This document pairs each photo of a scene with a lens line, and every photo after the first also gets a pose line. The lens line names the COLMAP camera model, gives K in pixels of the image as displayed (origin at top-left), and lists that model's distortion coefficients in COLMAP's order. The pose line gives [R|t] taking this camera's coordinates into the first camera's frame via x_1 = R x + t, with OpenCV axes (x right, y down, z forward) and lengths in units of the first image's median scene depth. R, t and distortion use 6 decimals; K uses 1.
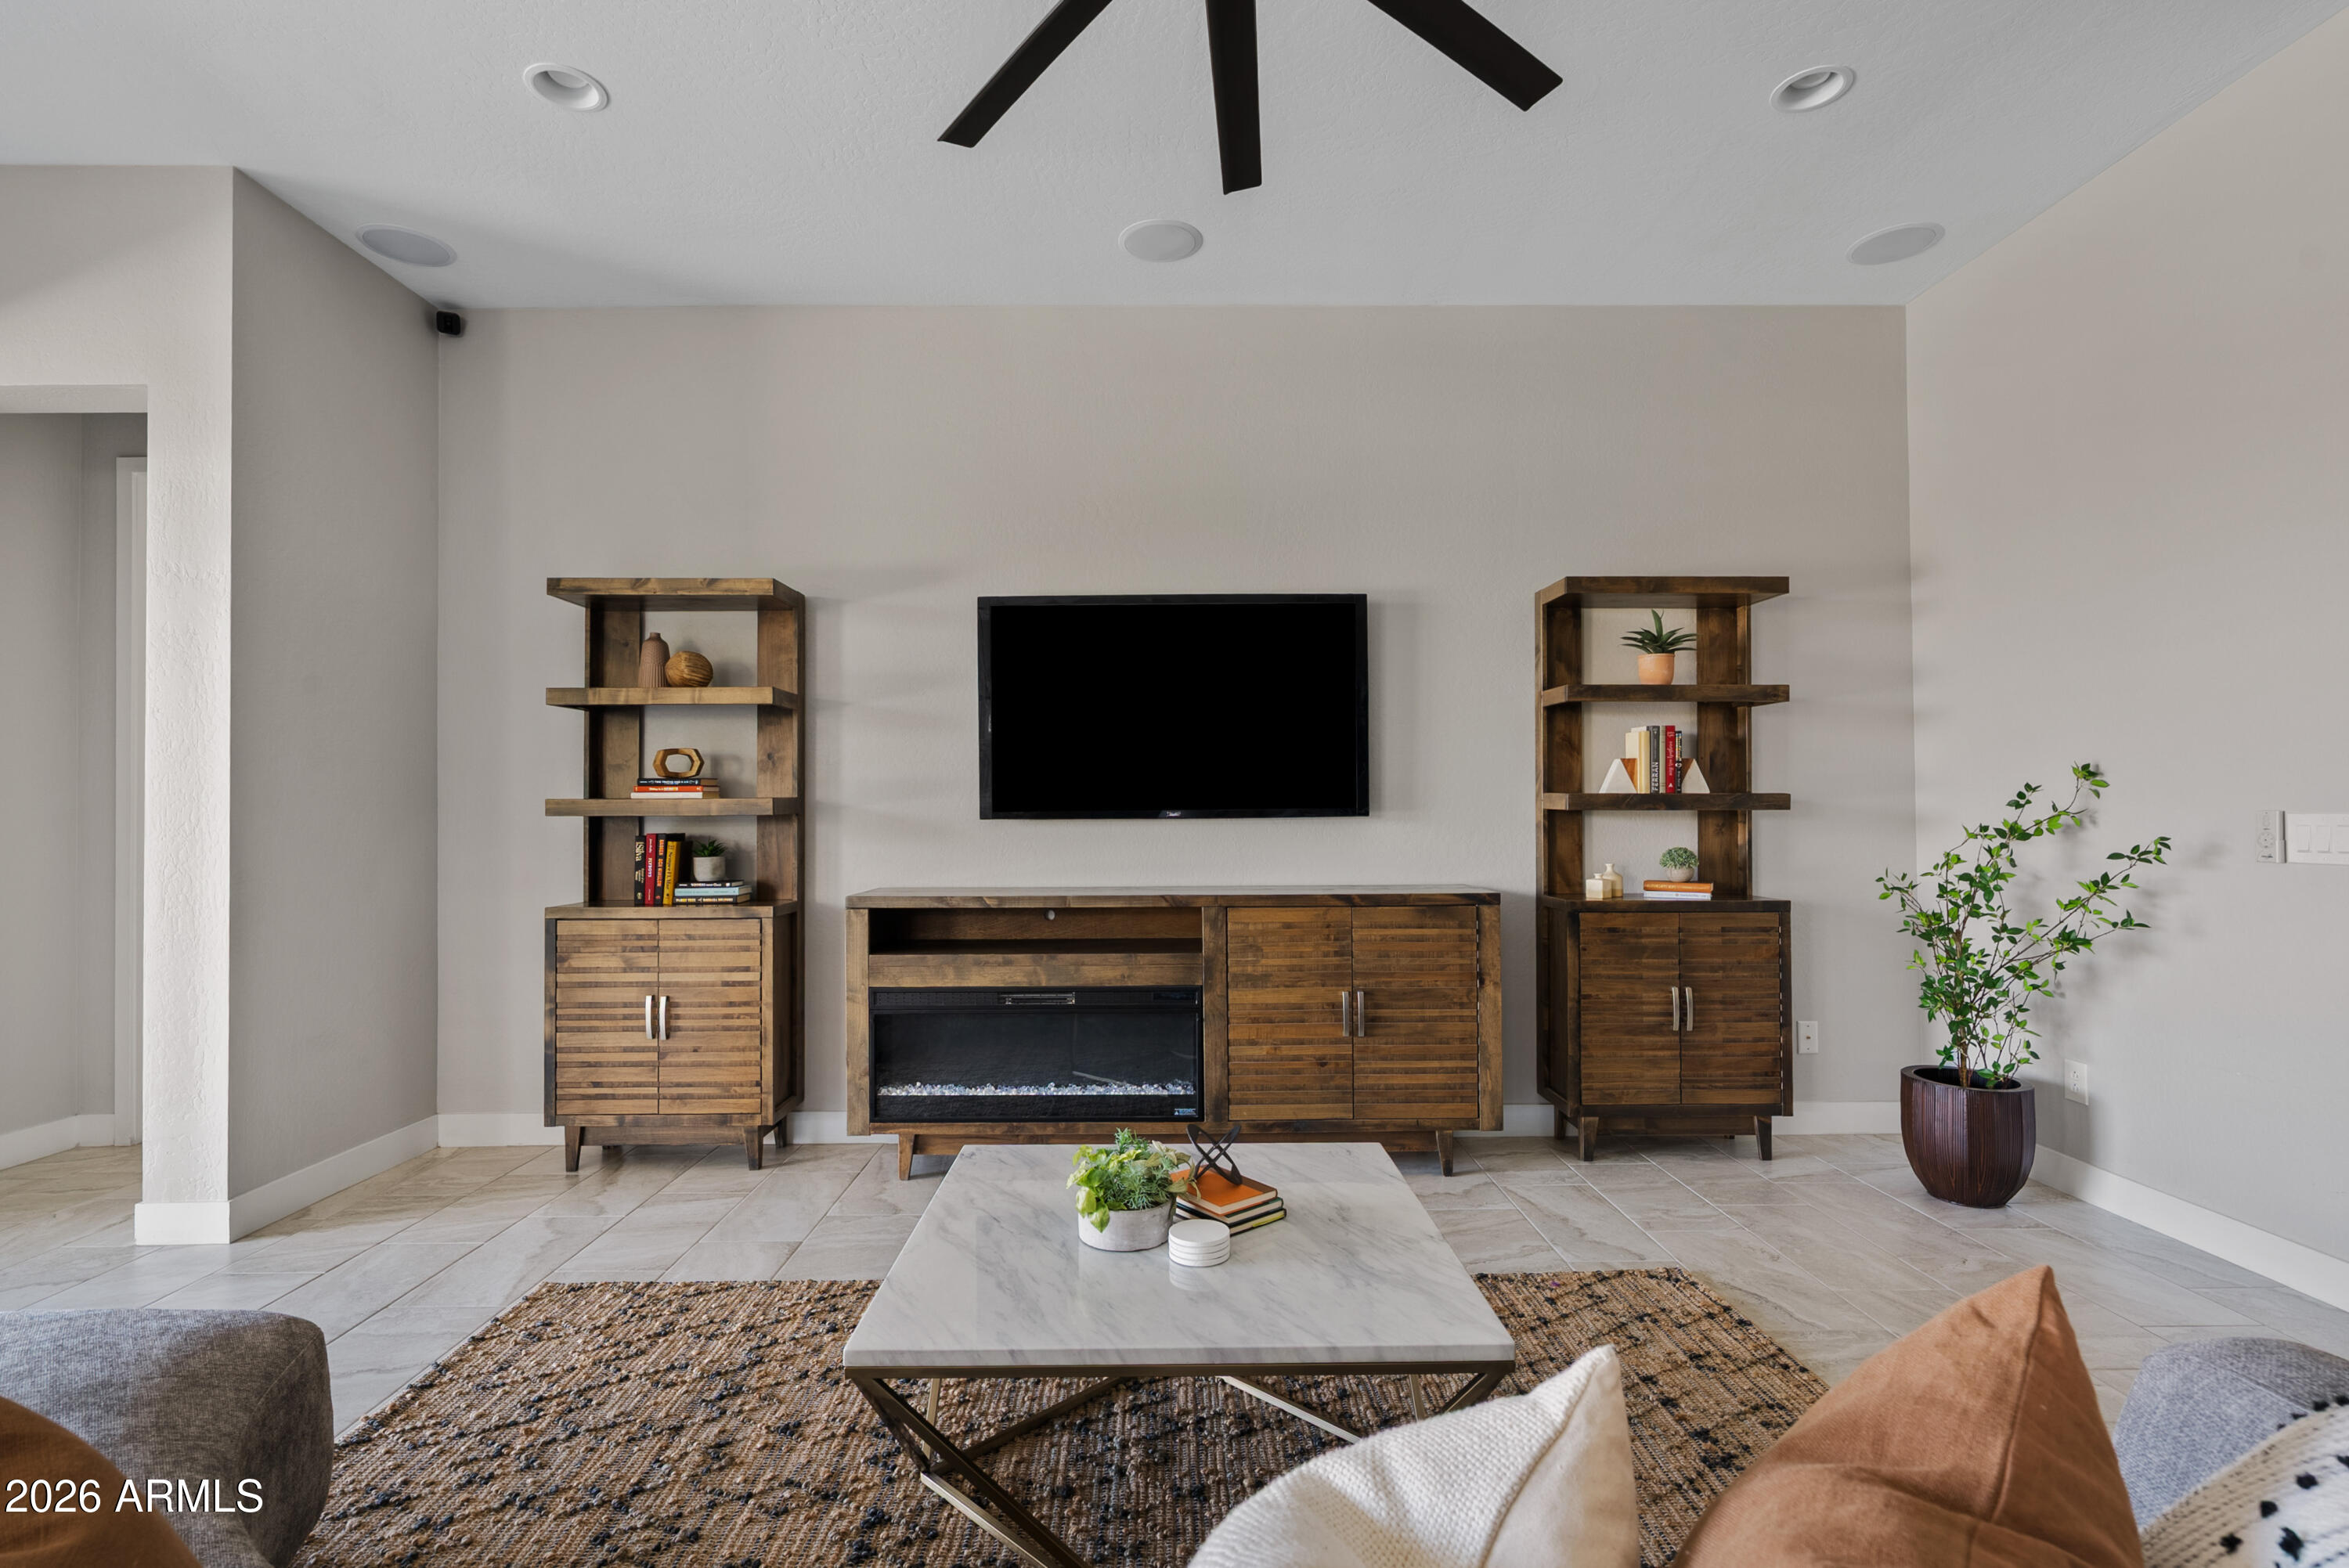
lens RADIAL K [[1086.2, 0, 1172.9], [0, 1086.2, 791.4], [0, 0, 1]] dist [-0.002411, 0.000798]
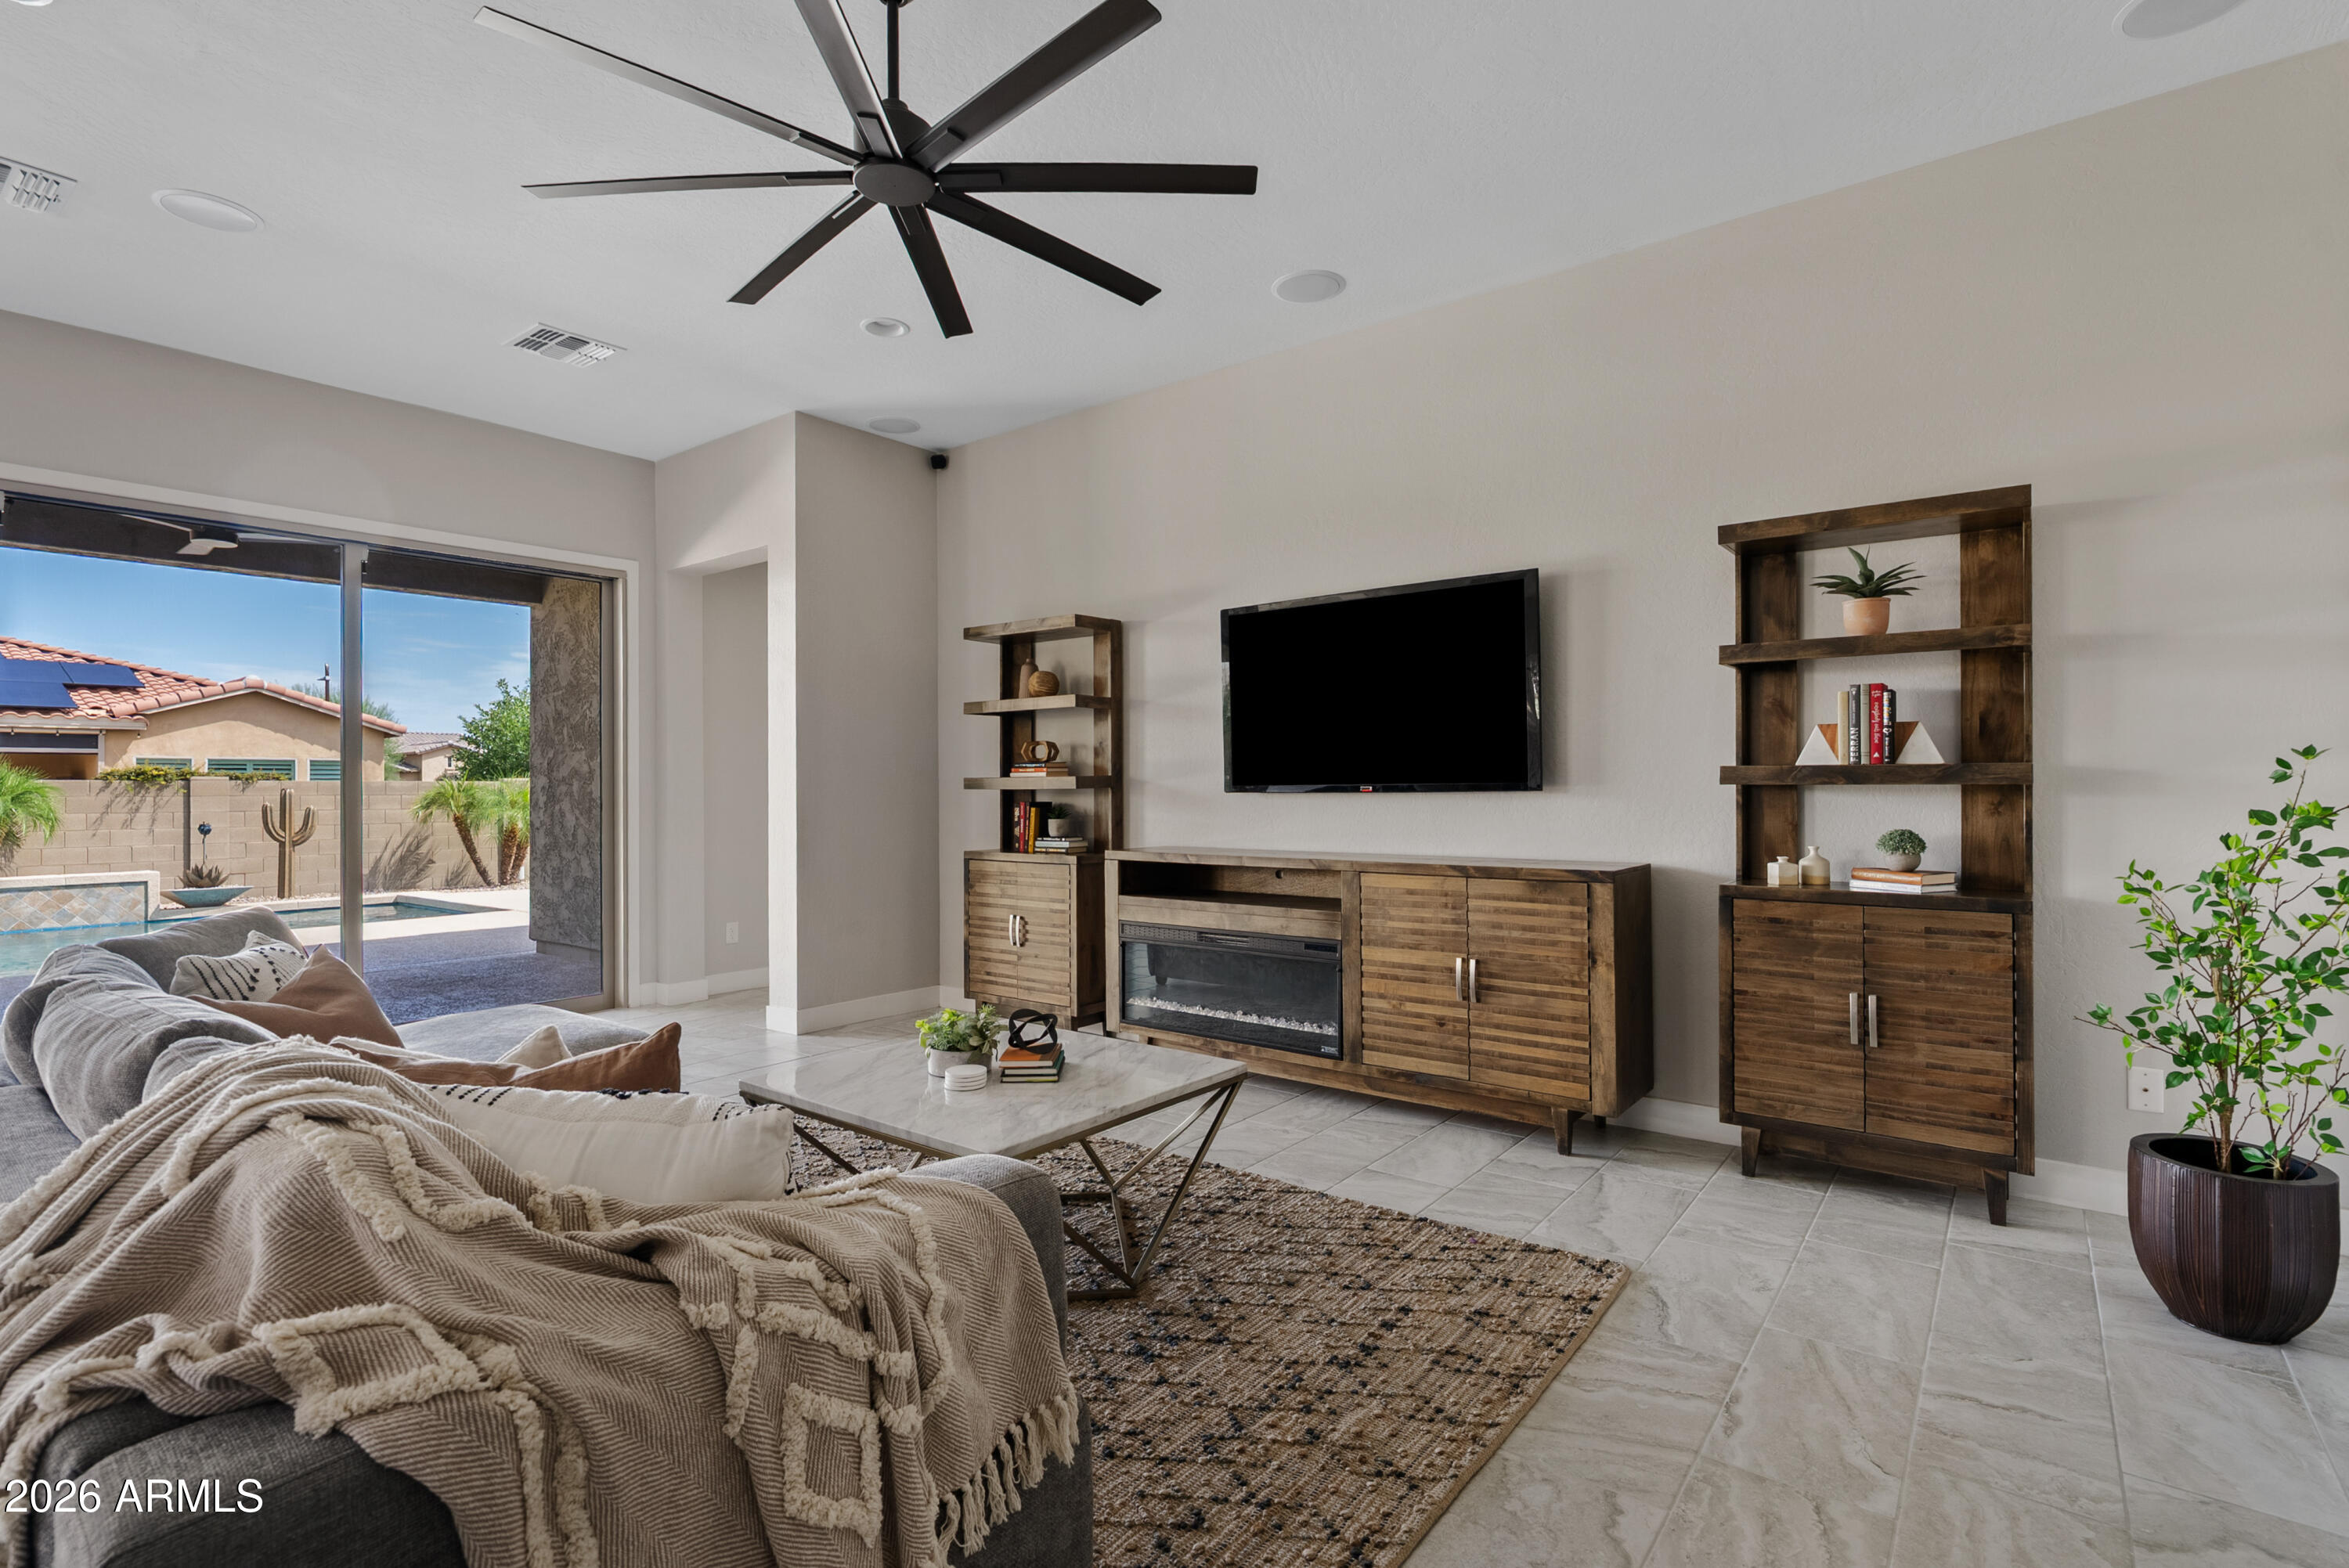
lens RADIAL K [[1095.3, 0, 1182.5], [0, 1095.3, 783.0], [0, 0, 1]] dist [-0.002498, -0.000281]
pose [[0.786381, -0.002114, -0.617738, 0.584069], [0.012319, 0.999849, 0.012261, -0.000681], [0.617619, -0.017252, 0.786288, 0.006994]]
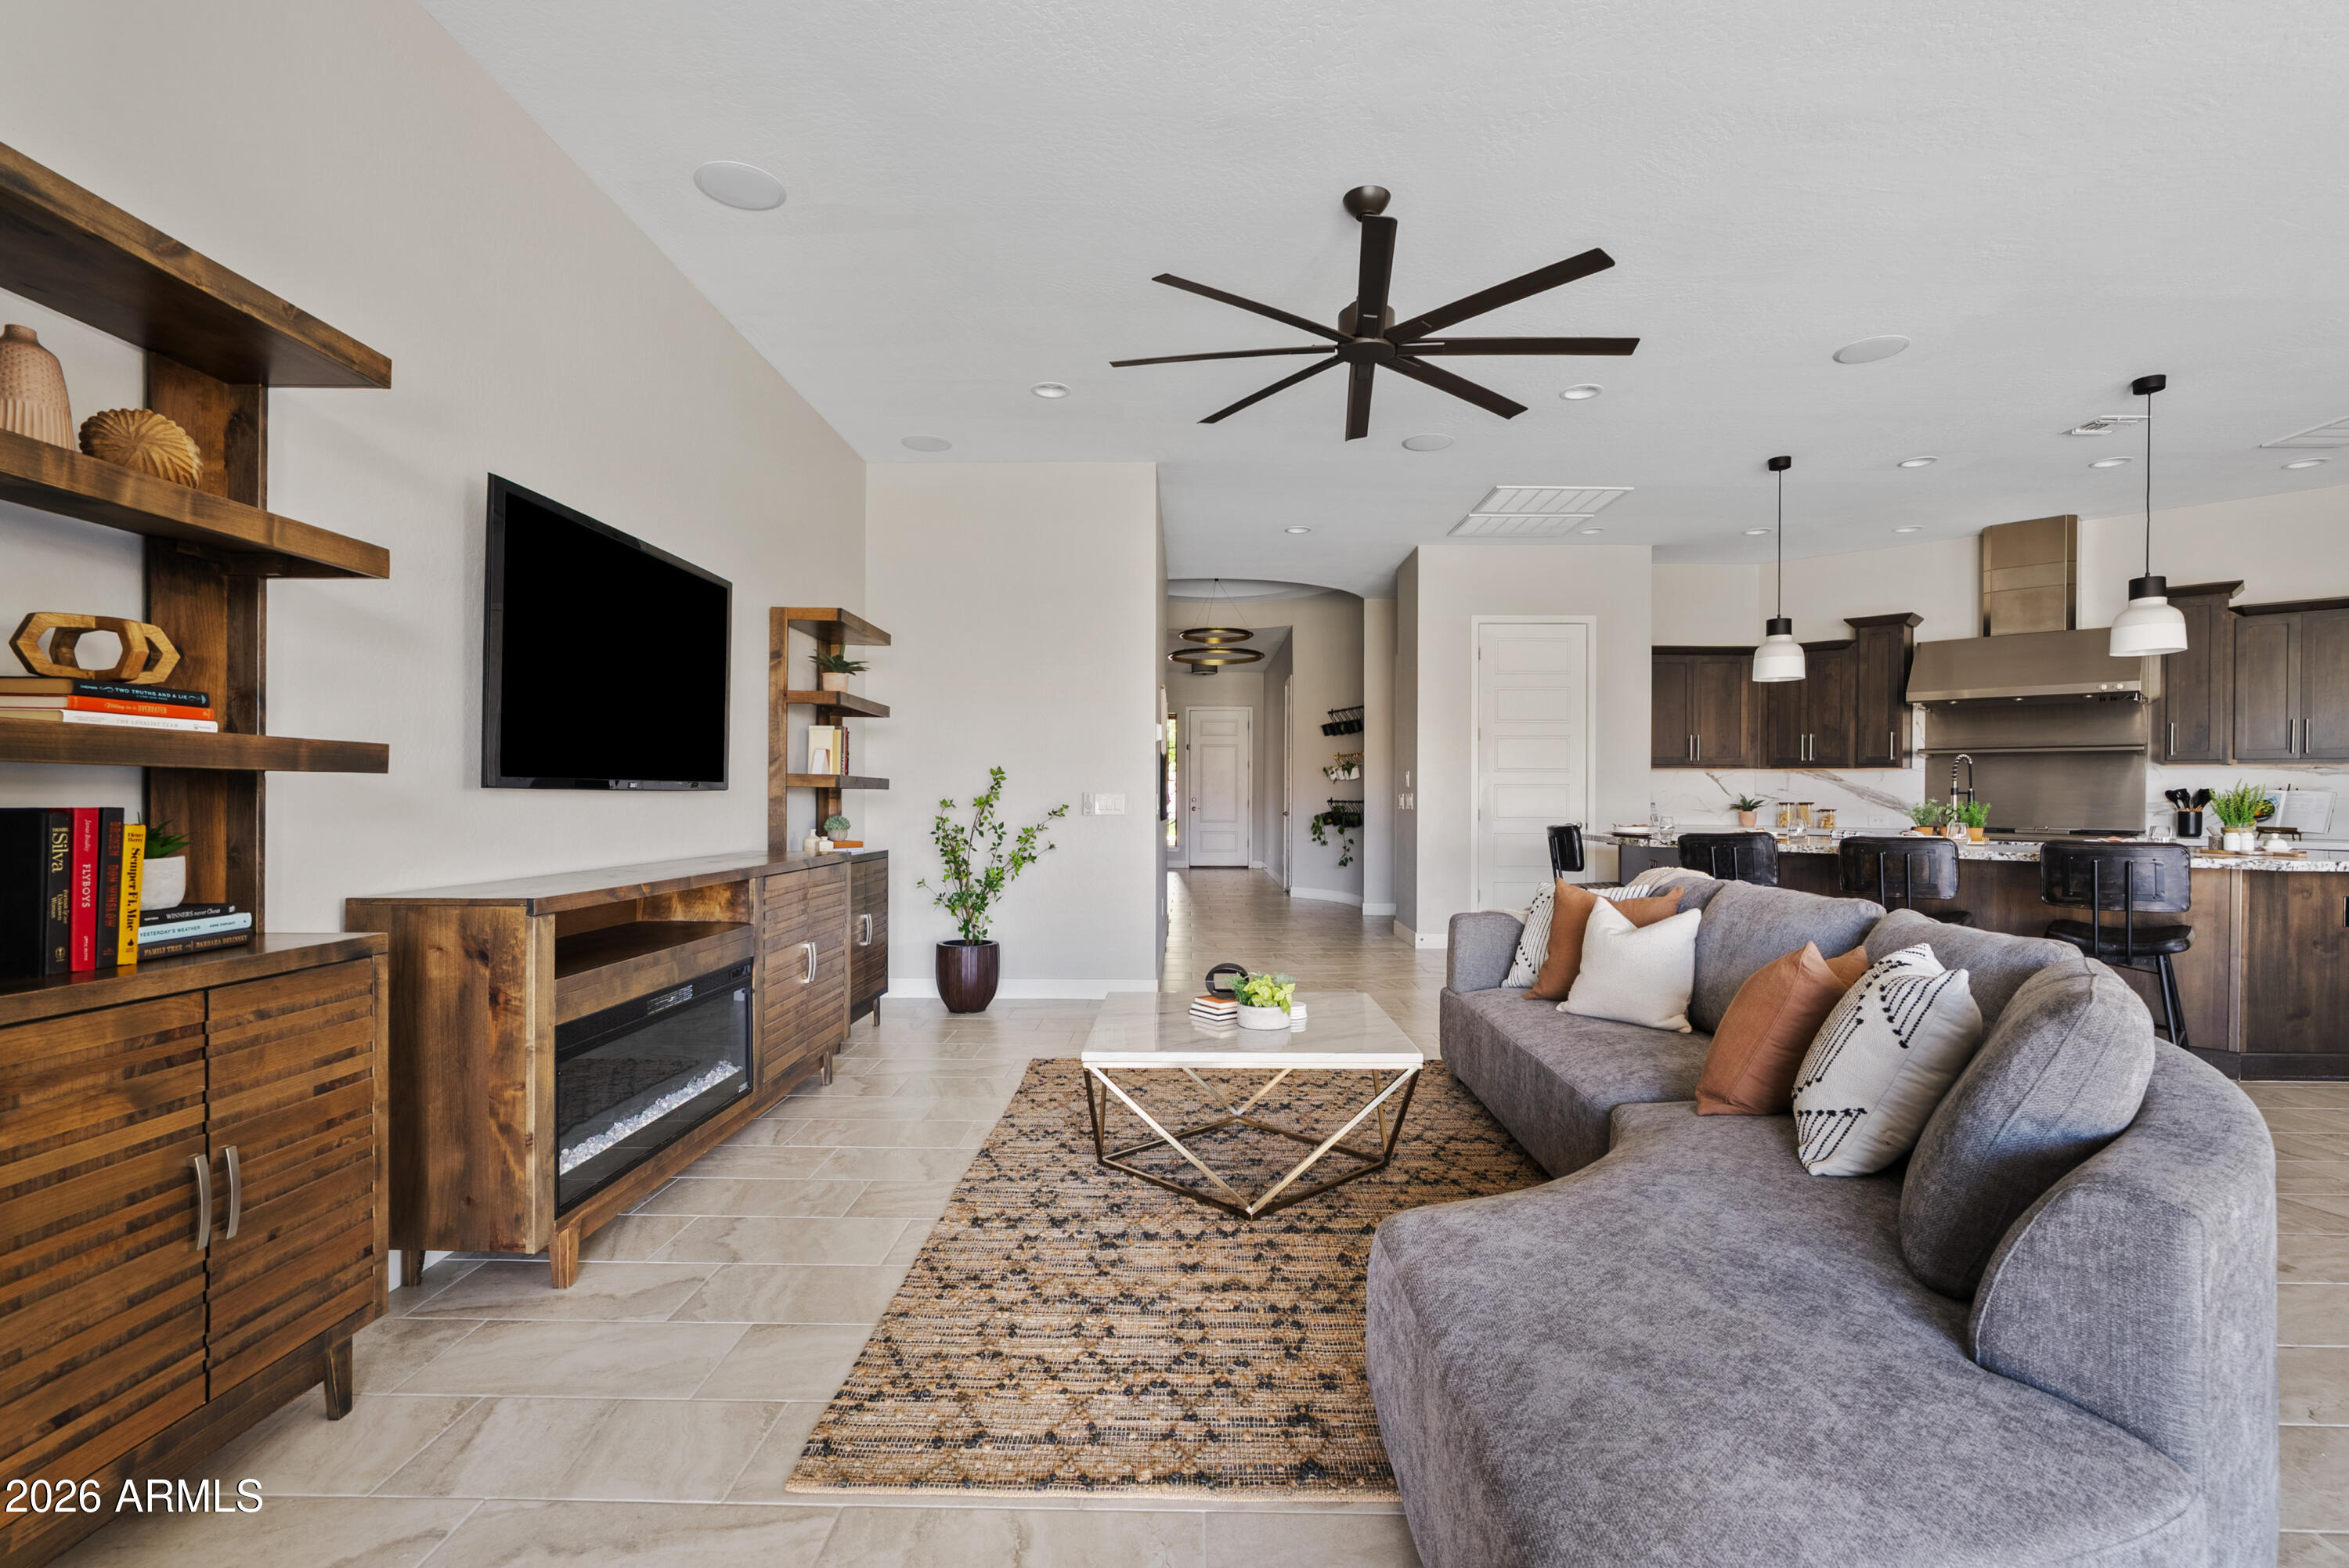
lens RADIAL K [[1068.7, 0, 1175.2], [0, 1068.7, 791.5], [0, 0, 1]] dist [-0.004032, -0.000082]
pose [[0.030345, 0.012733, 0.999458, -0.919786], [-0.018760, 0.999750, -0.012167, 0.030630], [-0.999363, -0.018380, 0.030577, 0.570665]]
